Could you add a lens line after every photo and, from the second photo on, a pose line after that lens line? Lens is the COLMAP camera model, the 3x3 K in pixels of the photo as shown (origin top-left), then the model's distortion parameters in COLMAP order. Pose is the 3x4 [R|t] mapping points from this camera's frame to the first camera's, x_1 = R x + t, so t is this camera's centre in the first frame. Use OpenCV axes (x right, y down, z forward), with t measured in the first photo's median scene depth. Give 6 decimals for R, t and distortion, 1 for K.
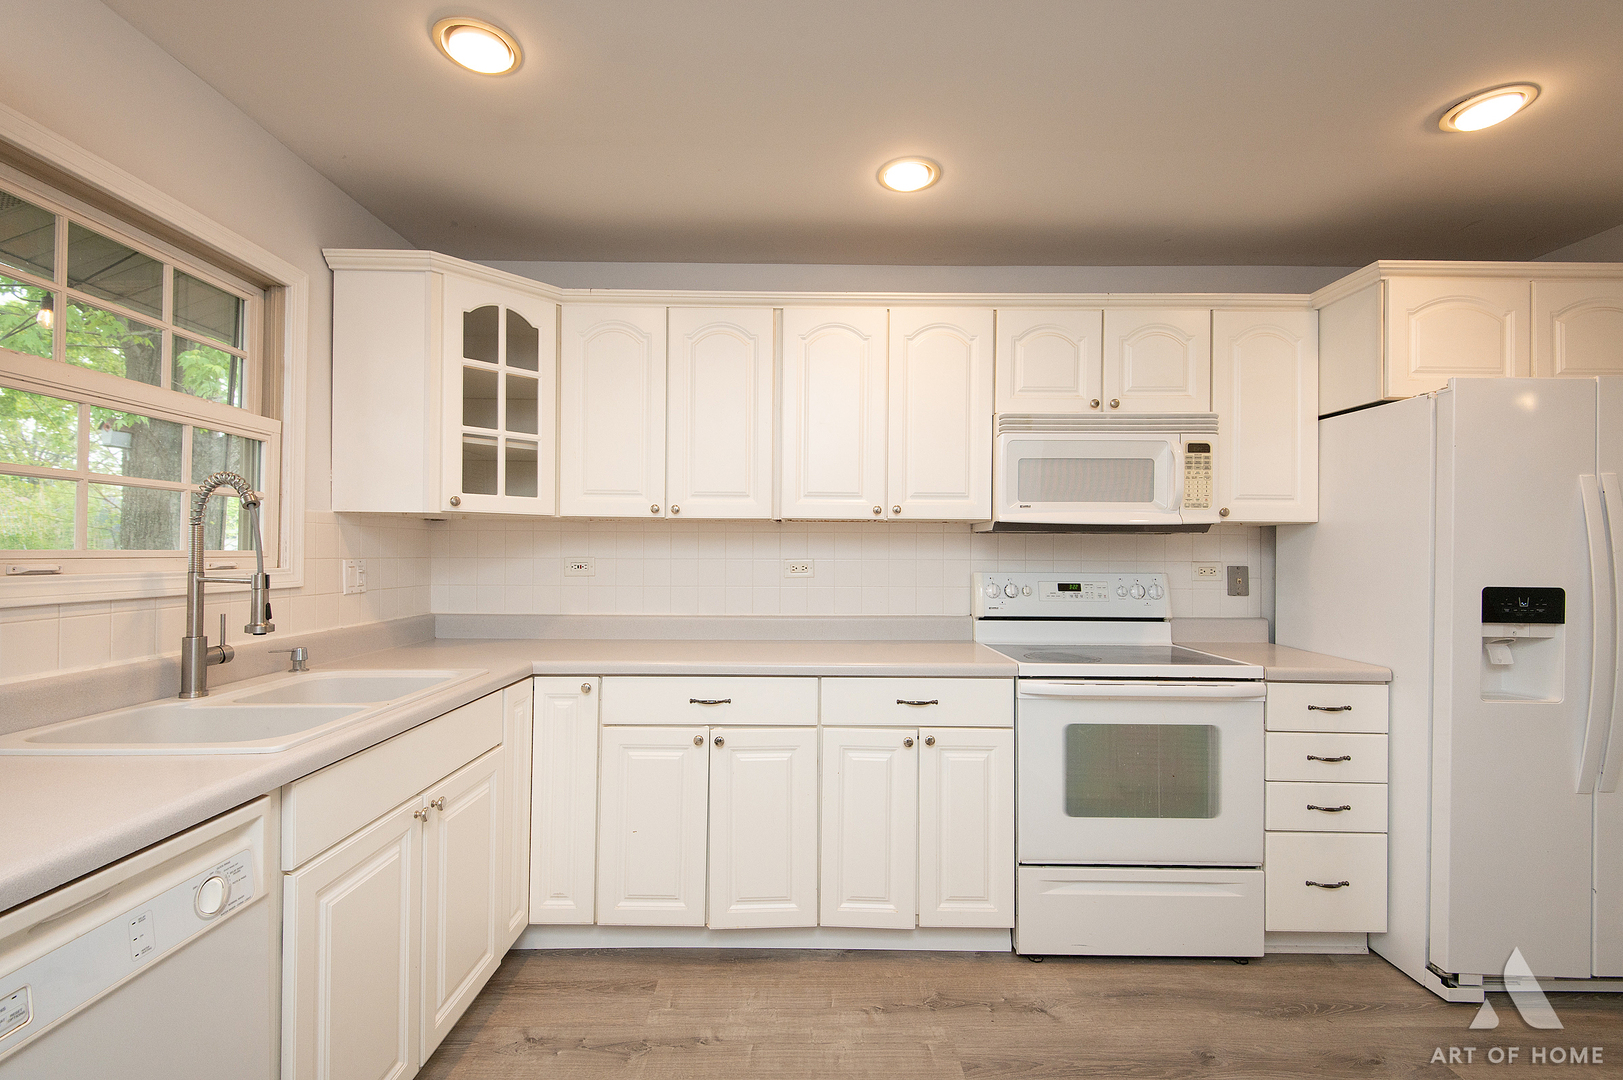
lens RADIAL K [[728.7, 0, 816.4], [0, 728.7, 542.1], [0, 0, 1]] dist [0.027230, -0.015564]
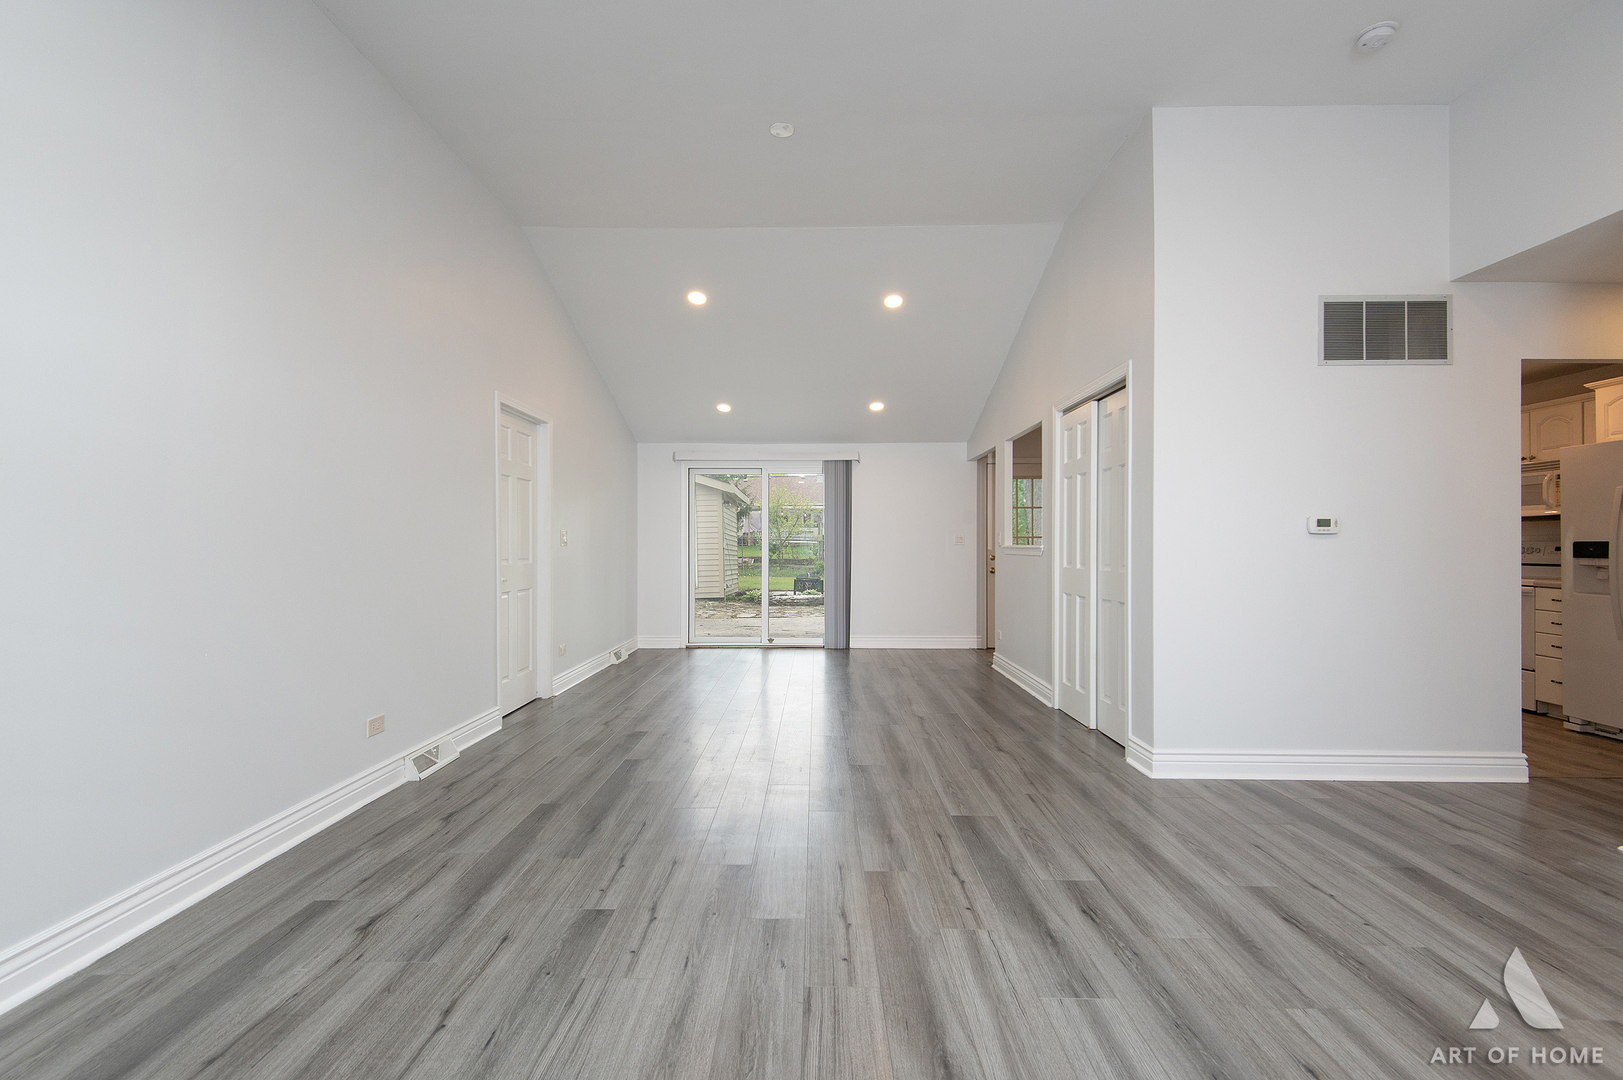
lens RADIAL K [[728.7, 0, 817.7], [0, 728.7, 548.6], [0, 0, 1]] dist [0.027230, -0.015564]
pose [[-0.026314, 0.001076, -0.999653, 2.761683], [0.007338, 0.999973, 0.000883, 0.054198], [0.999627, -0.007313, -0.026321, -1.070043]]
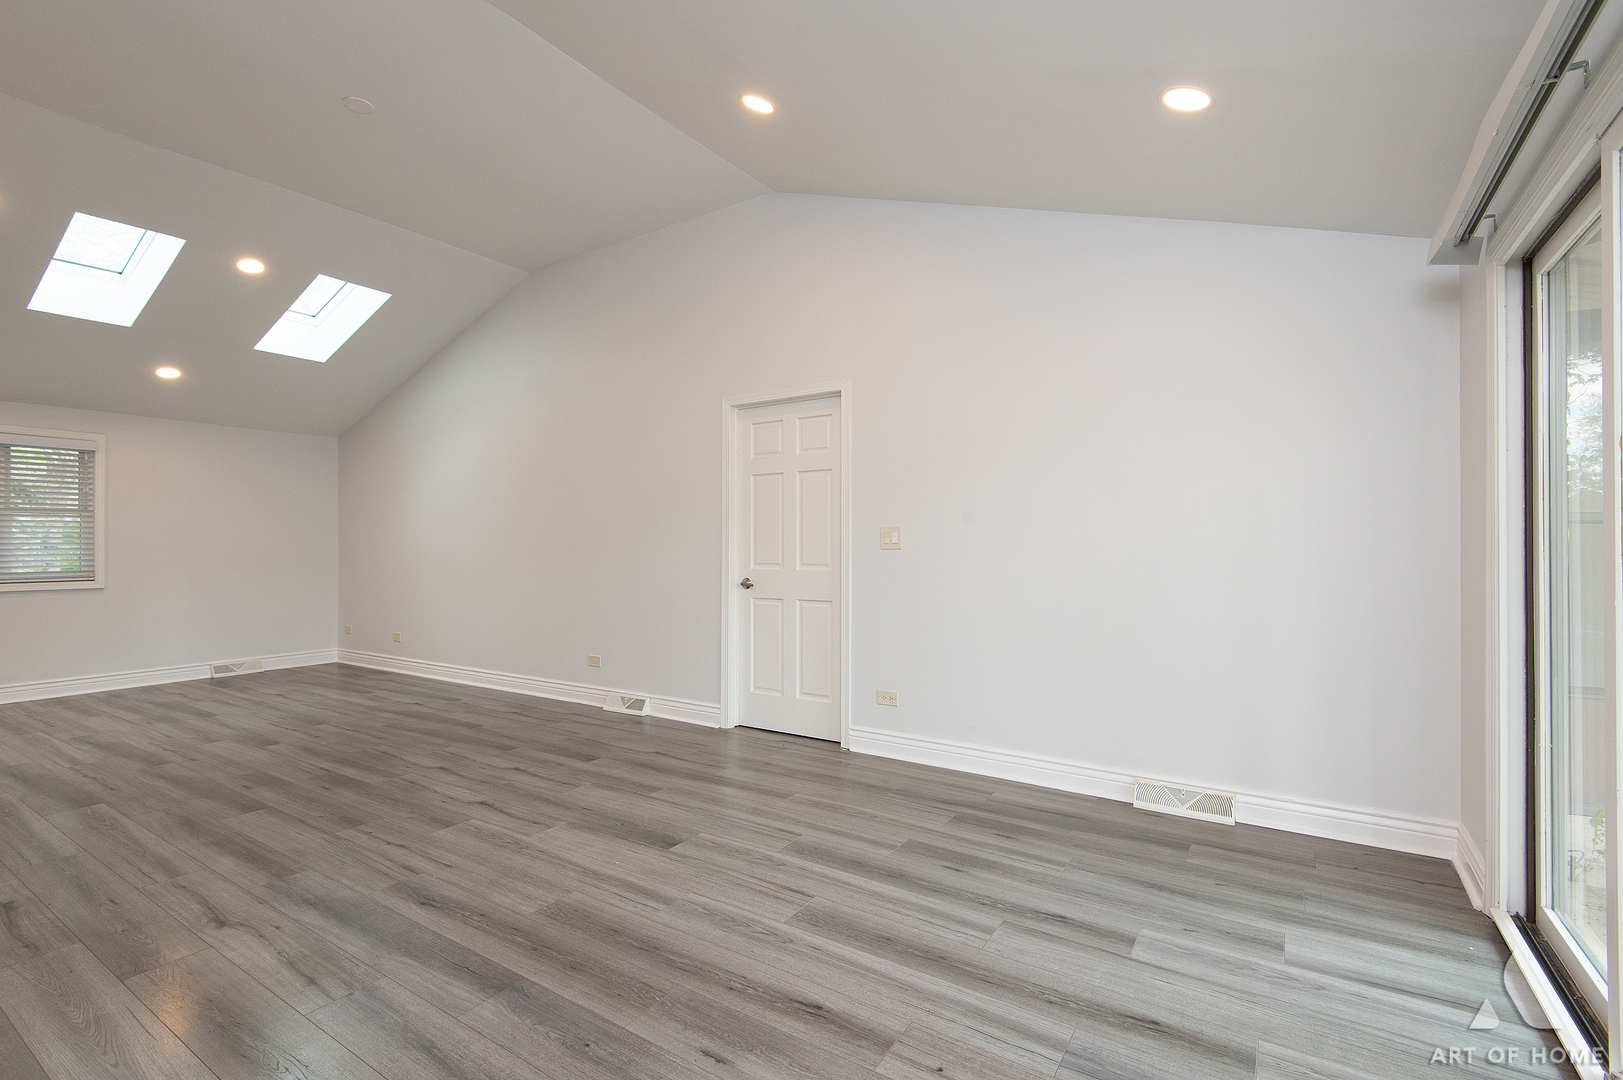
lens RADIAL K [[728.7, 0, 806.6], [0, 728.7, 541.9], [0, 0, 1]] dist [0.027230, -0.015564]
pose [[-0.830948, -0.002010, 0.556346, -0.430246], [-0.008966, 0.999912, -0.009779, 0.038044], [-0.556278, -0.013114, -0.830893, -0.447920]]
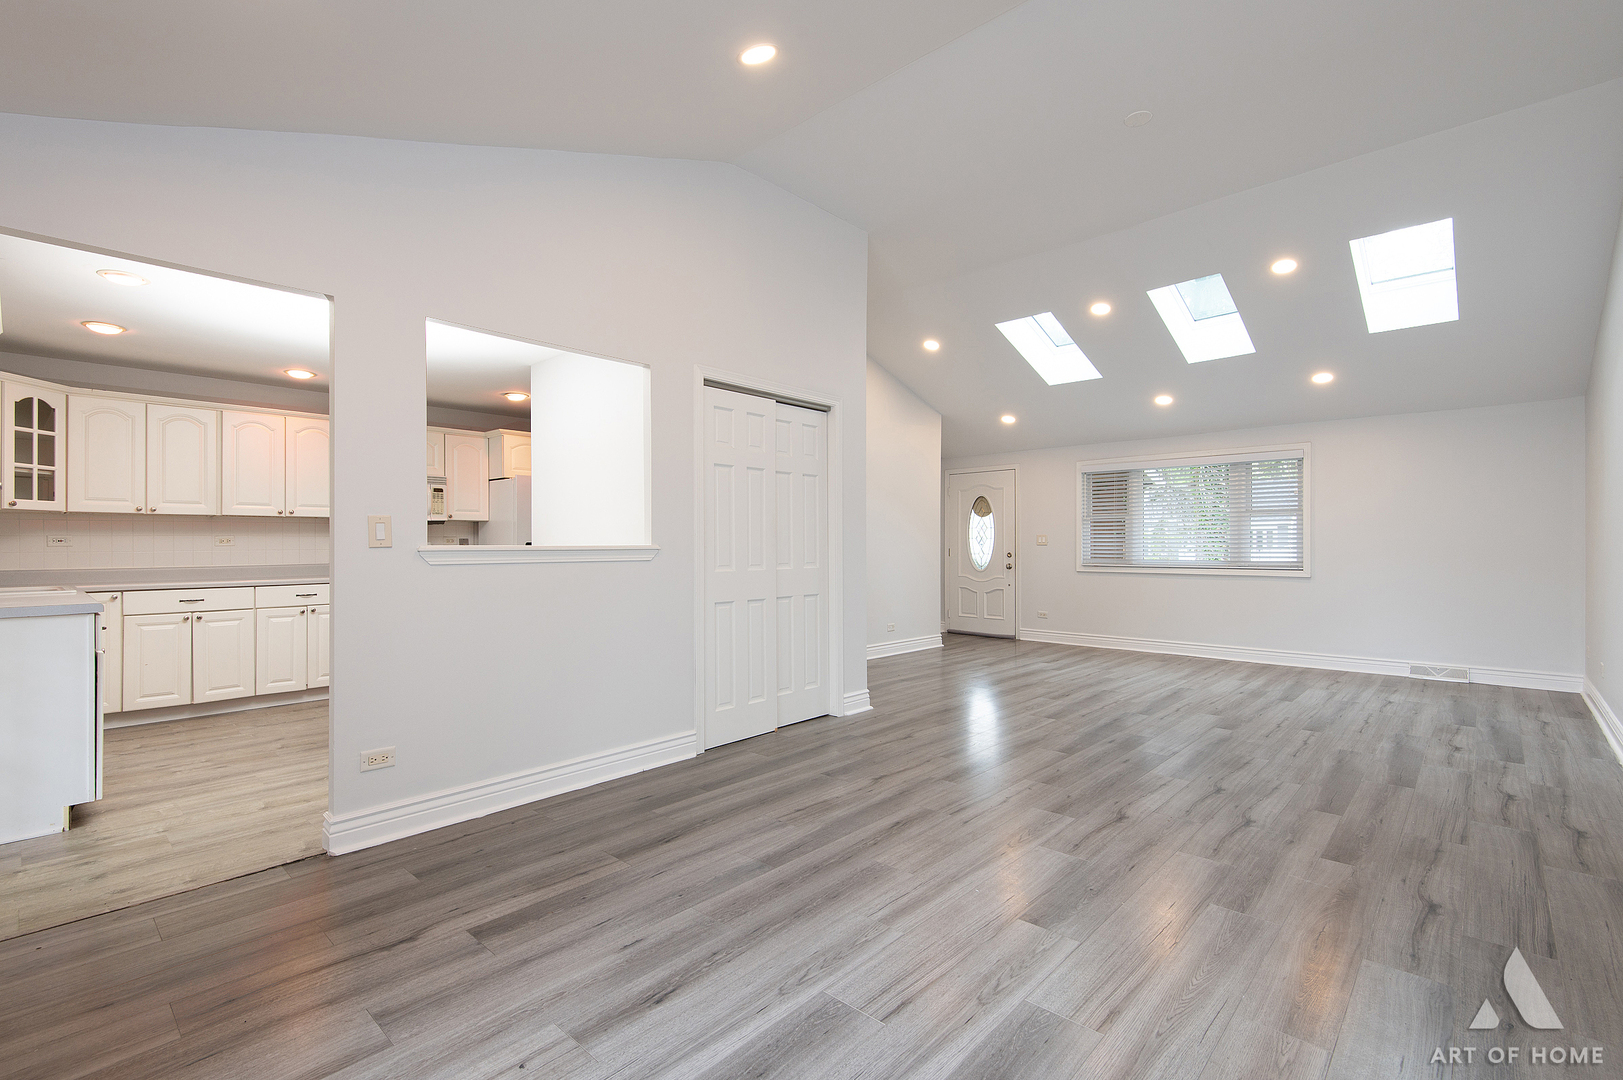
lens RADIAL K [[728.7, 0, 806.4], [0, 728.7, 541.5], [0, 0, 1]] dist [0.027230, -0.015564]
pose [[0.686273, -0.007273, 0.727307, -0.467282], [0.000831, 0.999957, 0.009216, 0.025763], [-0.727343, -0.005720, 0.686250, -1.748983]]
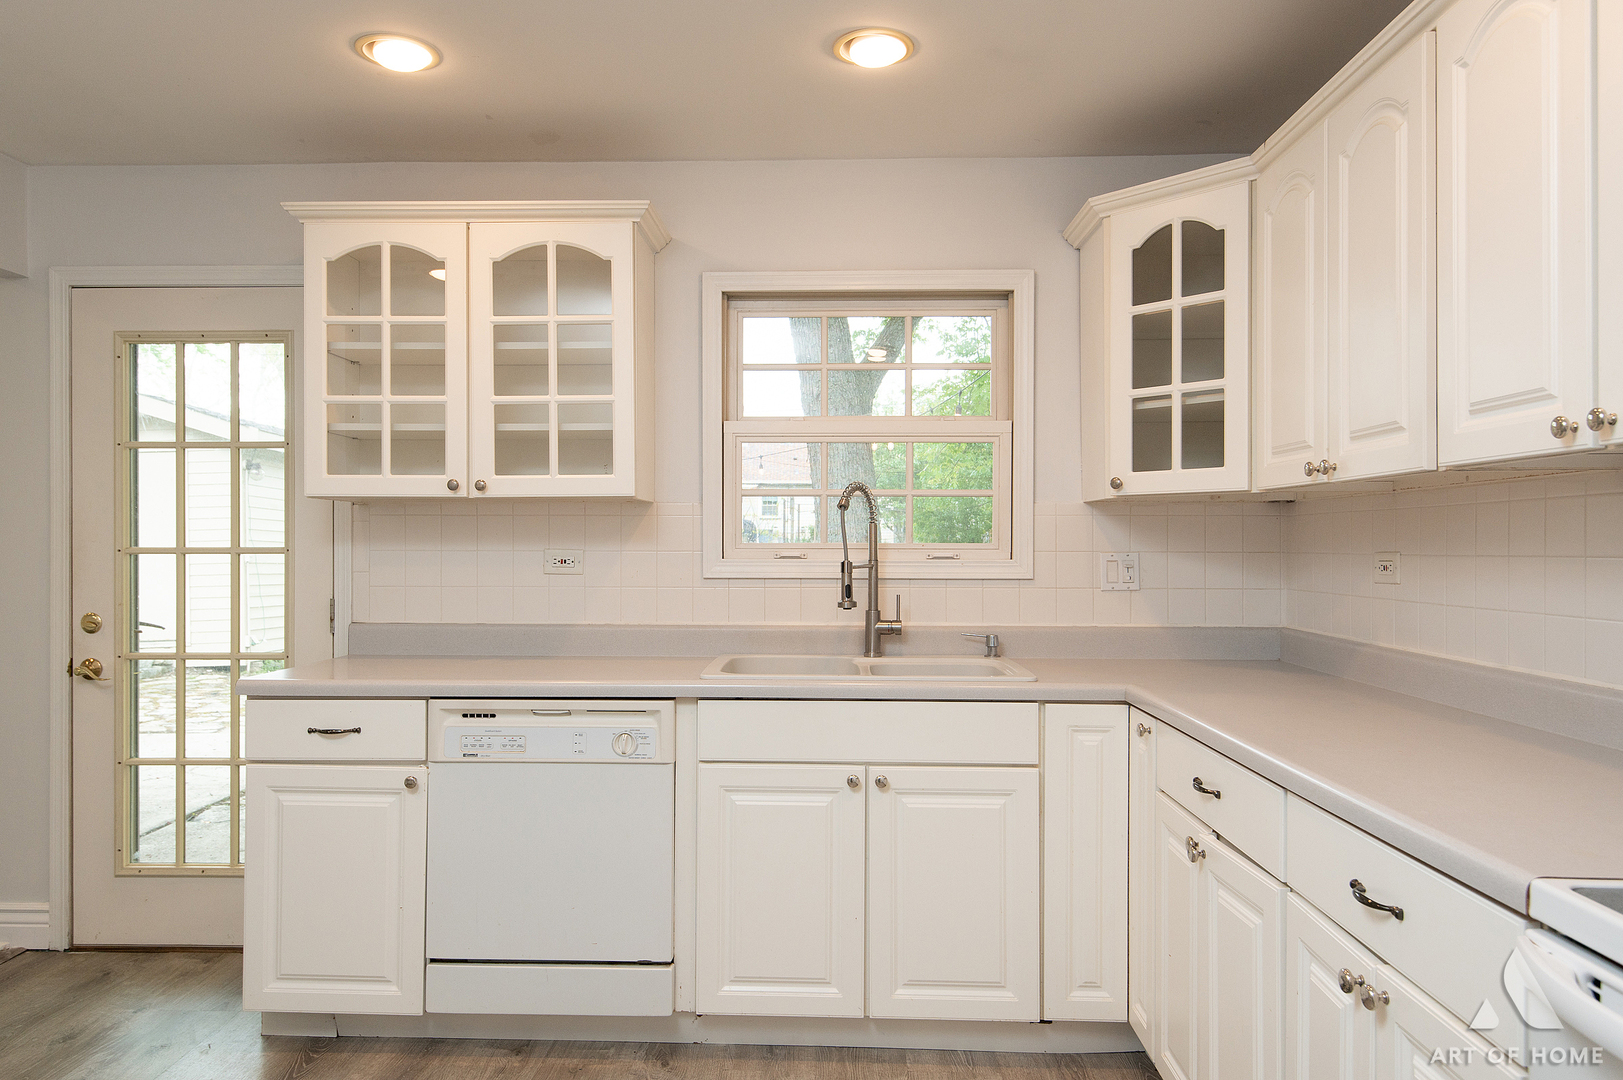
lens RADIAL K [[1100.4, 0, 802.8], [0, 1100.4, 542.9], [0, 0, 1]] dist [0.021450, -0.006829]
pose [[-0.033923, -0.007927, -0.999393, 0.764281], [0.010135, 0.999914, -0.008275, 0.019174], [0.999373, -0.010410, -0.033840, 0.674573]]
